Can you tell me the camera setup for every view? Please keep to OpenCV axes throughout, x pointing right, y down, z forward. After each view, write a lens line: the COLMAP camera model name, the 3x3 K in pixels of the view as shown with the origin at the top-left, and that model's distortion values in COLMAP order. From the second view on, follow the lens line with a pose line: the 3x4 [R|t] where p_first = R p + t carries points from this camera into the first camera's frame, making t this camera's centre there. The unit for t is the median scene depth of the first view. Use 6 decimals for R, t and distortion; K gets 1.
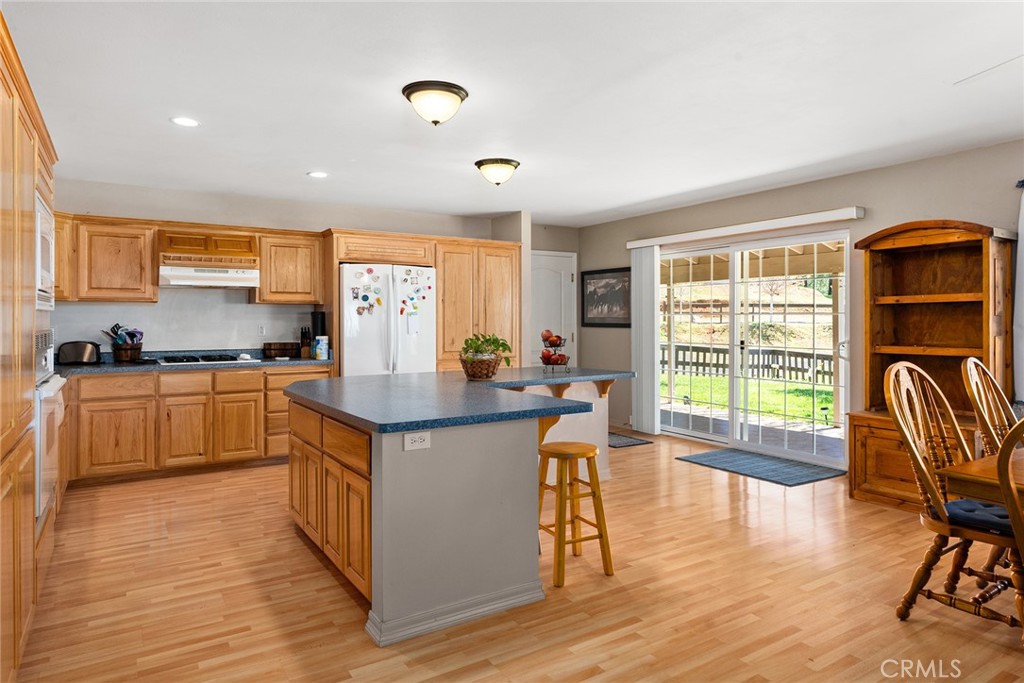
lens RADIAL K [[606.0, 0, 517.0], [0, 606.0, 338.5], [0, 0, 1]] dist [0.001175, 0.003096]
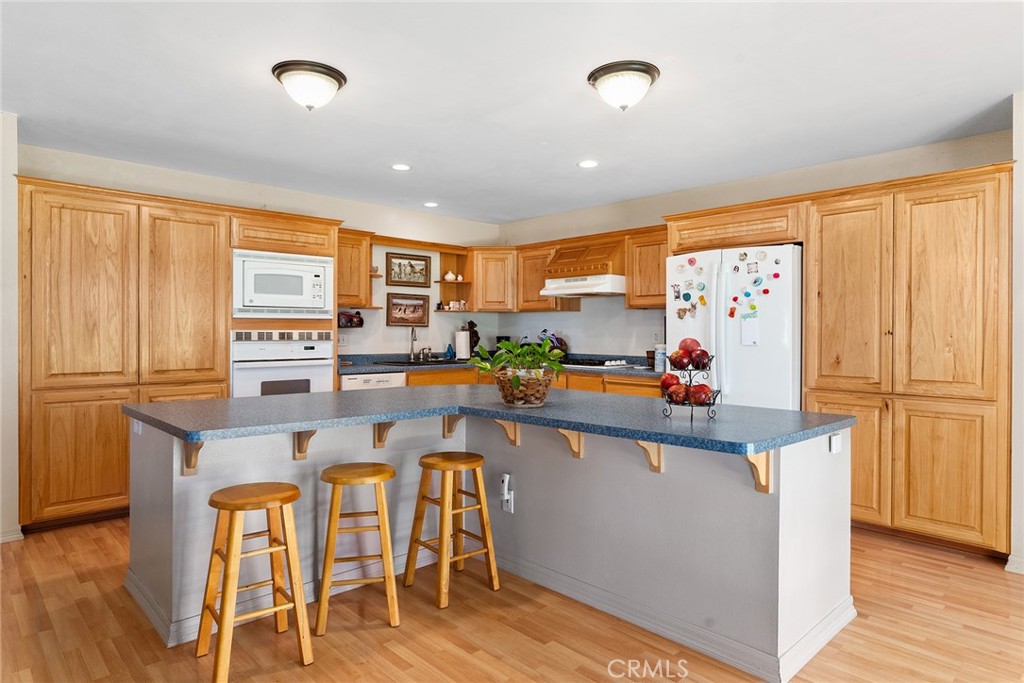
lens RADIAL K [[606.0, 0, 518.0], [0, 606.0, 334.5], [0, 0, 1]] dist [0.001175, 0.003096]
pose [[0.198299, 0.006219, -0.980122, 0.471139], [-0.033973, 0.999423, -0.000532, -0.010590], [0.979553, 0.033404, 0.198396, 0.631961]]
